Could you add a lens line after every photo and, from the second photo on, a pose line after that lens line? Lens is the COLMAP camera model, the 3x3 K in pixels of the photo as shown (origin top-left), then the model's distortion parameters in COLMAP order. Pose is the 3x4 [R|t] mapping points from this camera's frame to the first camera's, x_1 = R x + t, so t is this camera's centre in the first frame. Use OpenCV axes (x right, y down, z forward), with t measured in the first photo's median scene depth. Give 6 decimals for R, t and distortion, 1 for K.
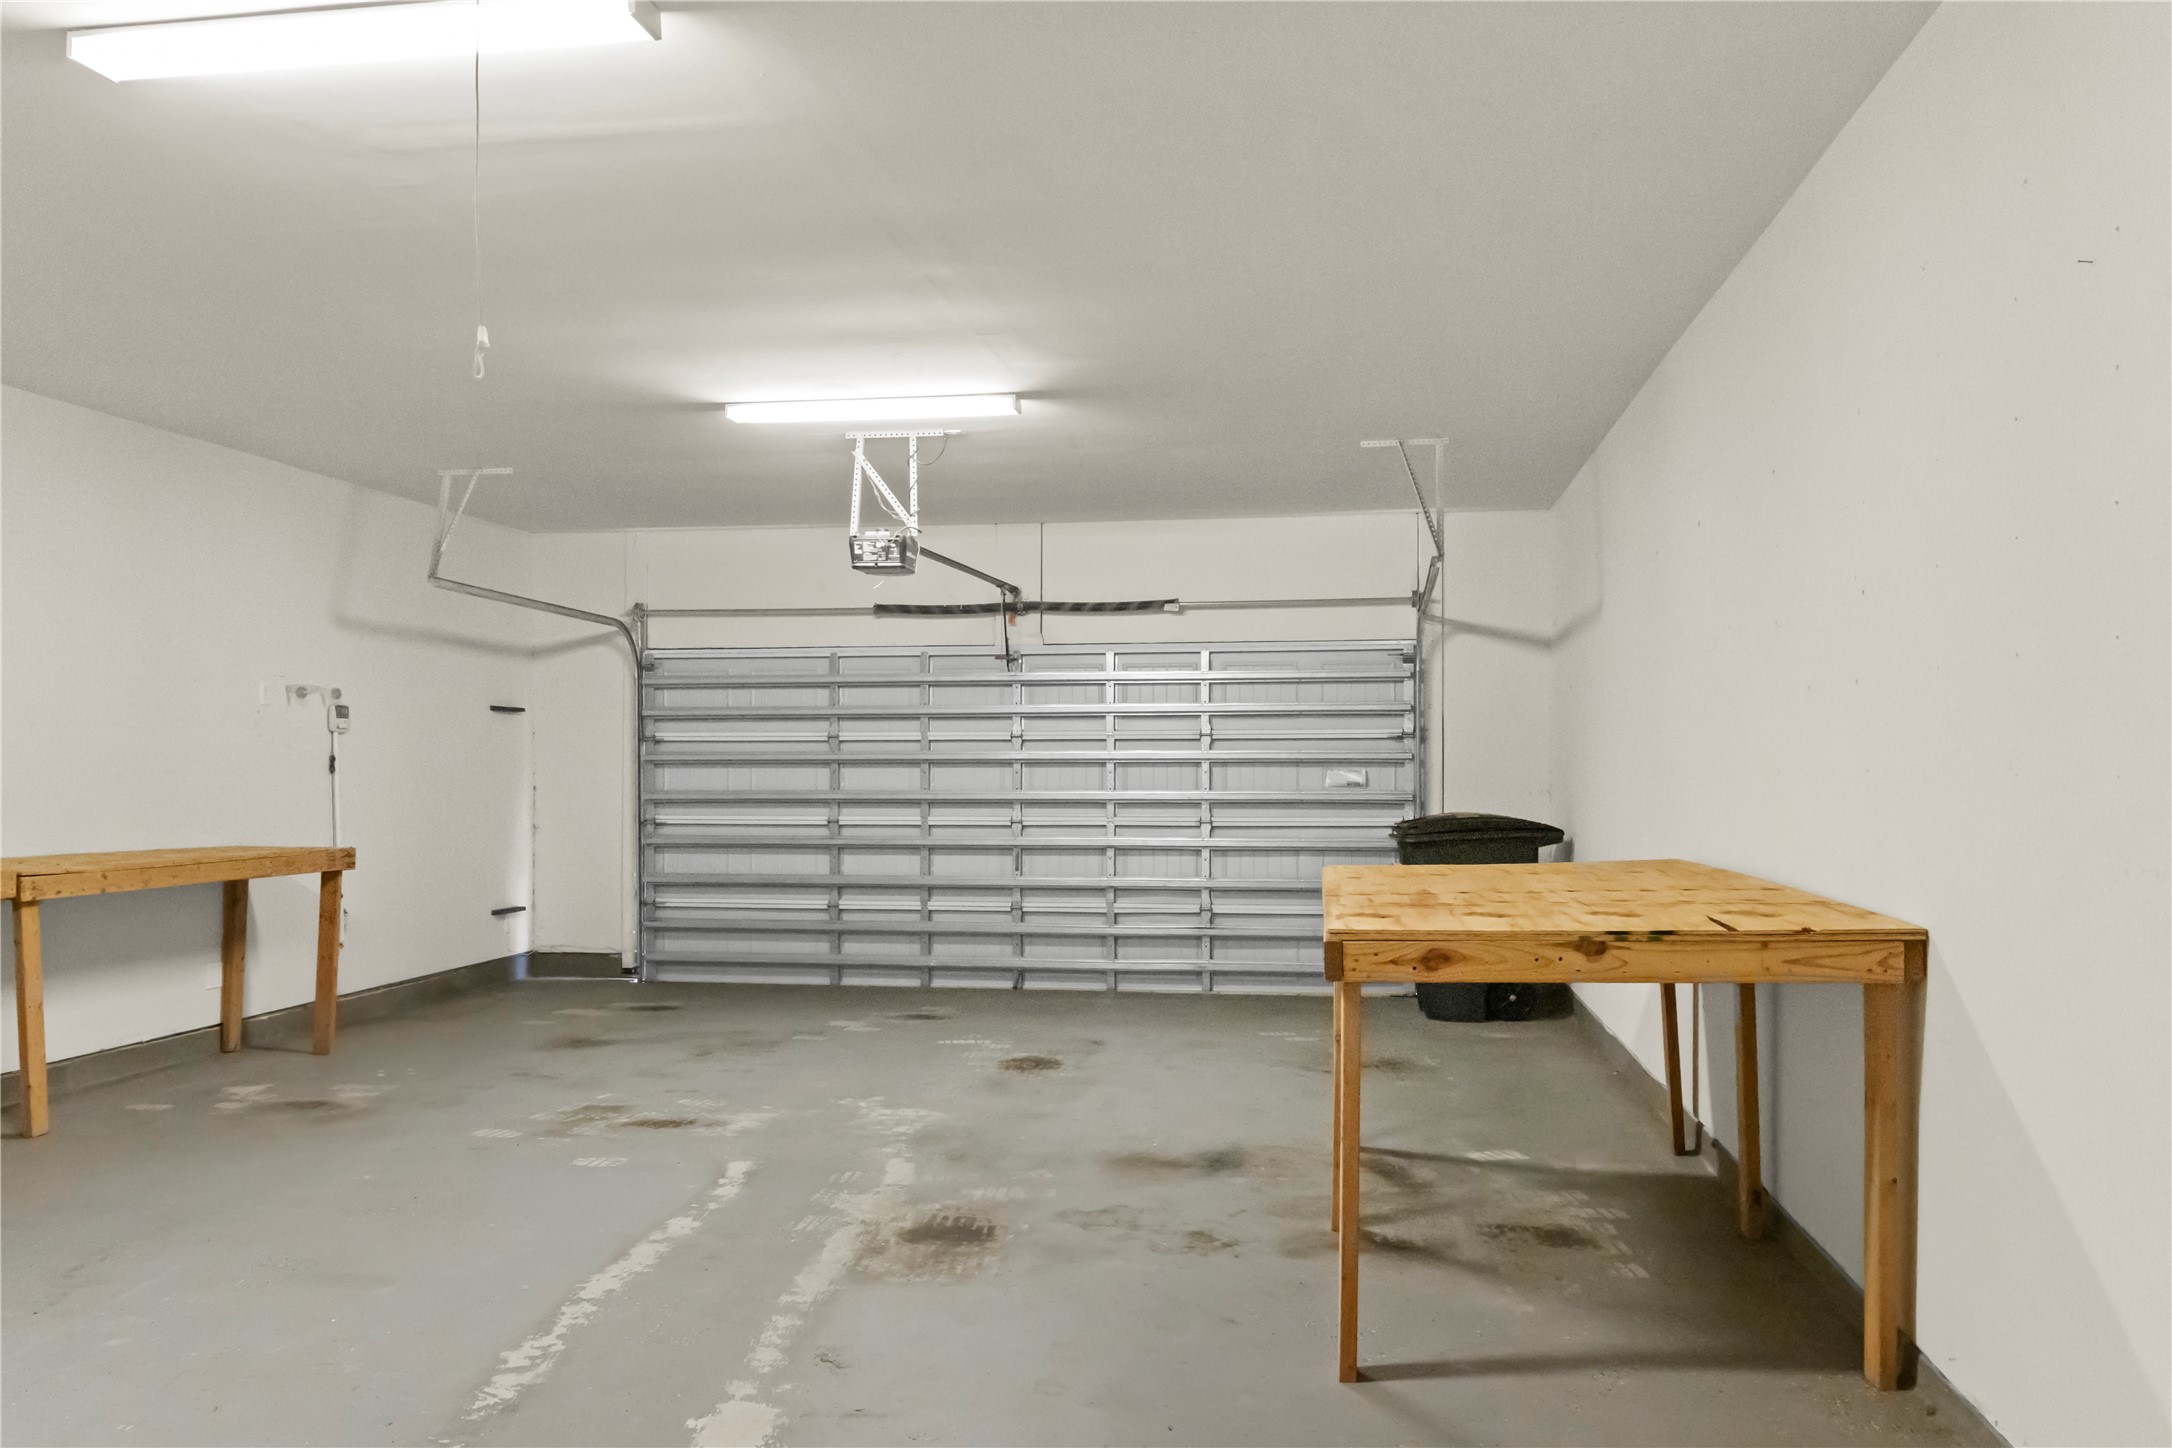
lens RADIAL K [[1692.6, 0, 1086.4], [0, 1692.6, 731.4], [0, 0, 1]] dist [0.004598, -0.000763]
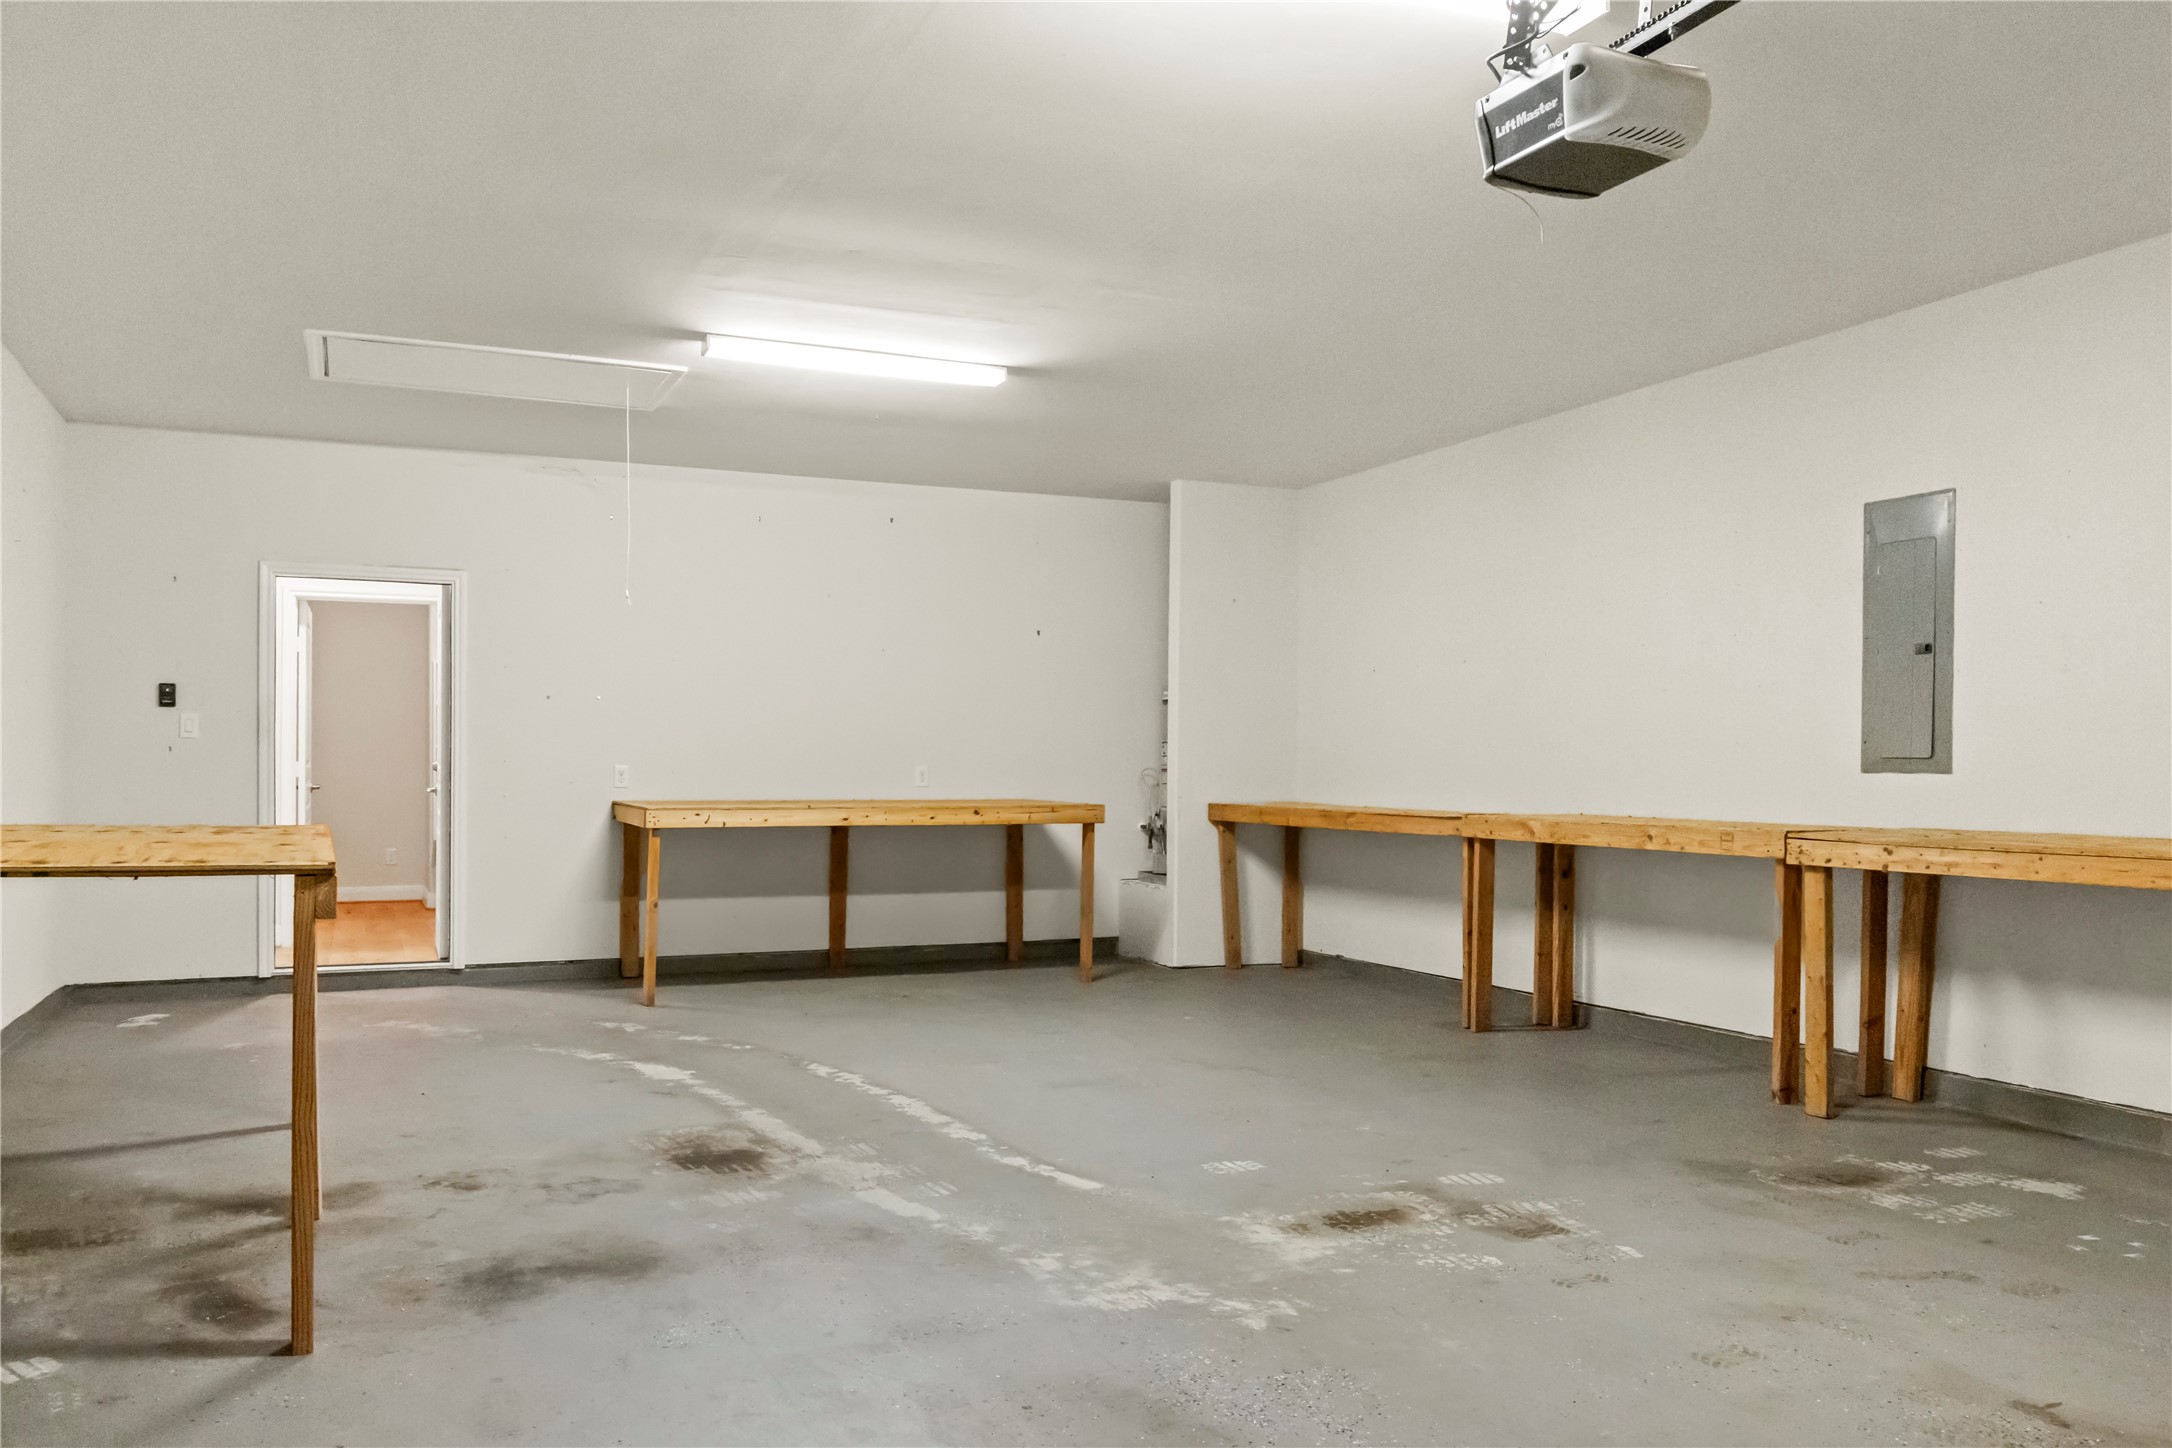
lens RADIAL K [[1692.6, 0, 1083.0], [0, 1692.6, 734.2], [0, 0, 1]] dist [0.004598, -0.000763]
pose [[-0.845905, -0.013912, -0.533153, 0.290463], [0.004302, 0.999449, -0.032906, 0.069896], [0.533317, -0.030129, -0.845379, 2.015465]]
